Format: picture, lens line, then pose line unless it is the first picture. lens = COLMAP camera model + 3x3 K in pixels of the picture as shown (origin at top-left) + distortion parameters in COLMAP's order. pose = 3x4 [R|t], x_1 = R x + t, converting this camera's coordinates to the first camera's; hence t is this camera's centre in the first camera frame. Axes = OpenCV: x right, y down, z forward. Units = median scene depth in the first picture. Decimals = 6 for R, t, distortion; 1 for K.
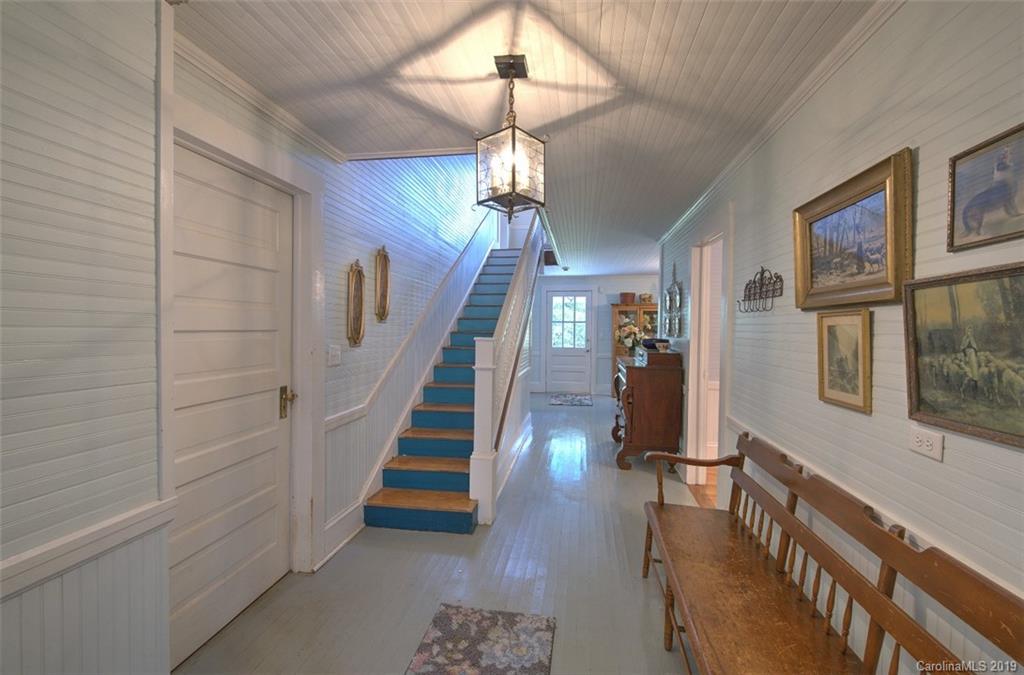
lens RADIAL K [[437.1, 0, 512.1], [0, 437.1, 335.4], [0, 0, 1]] dist [0.001683, -0.001339]
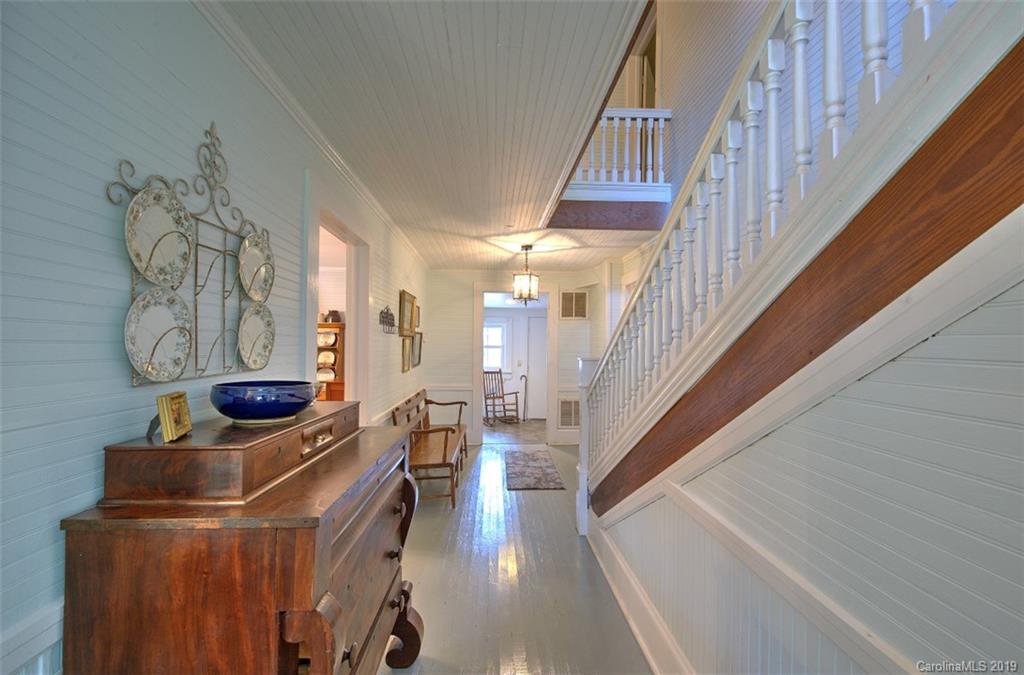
lens RADIAL K [[437.1, 0, 513.0], [0, 437.1, 338.5], [0, 0, 1]] dist [0.001683, -0.001339]
pose [[-0.978598, -0.026870, -0.204021, 0.558295], [-0.027939, 0.999607, 0.002359, -0.063395], [0.203877, 0.008009, -0.978964, 3.299576]]
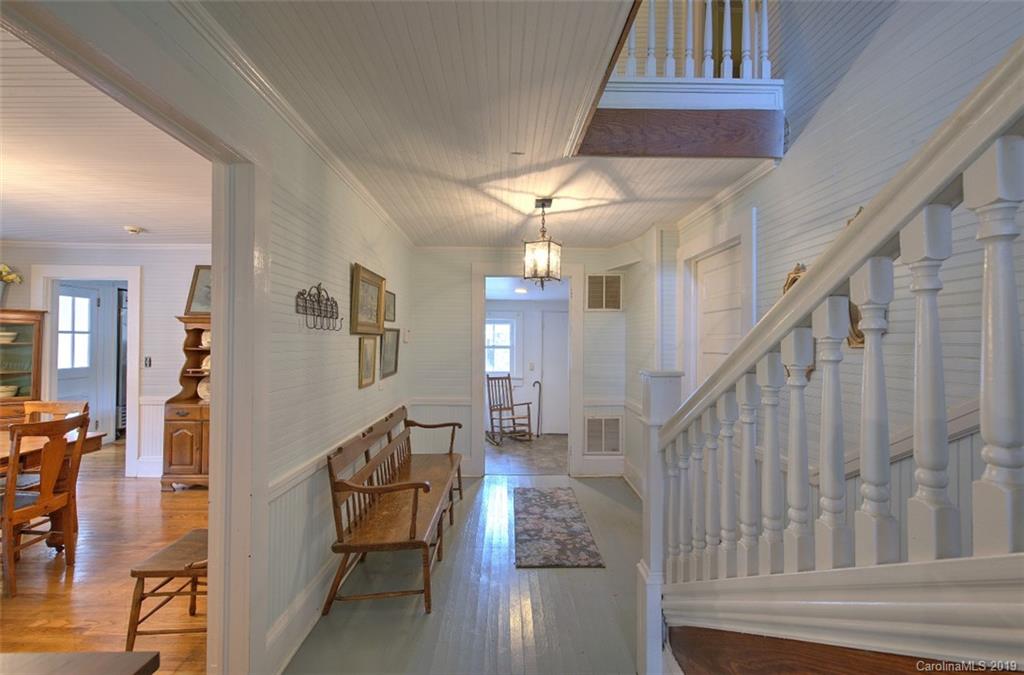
lens RADIAL K [[437.1, 0, 513.3], [0, 437.1, 339.0], [0, 0, 1]] dist [0.001683, -0.001339]
pose [[-0.983465, -0.021623, -0.179803, 0.398309], [-0.023285, 0.999703, 0.007143, -0.060022], [0.179595, 0.011211, -0.983677, 2.539645]]
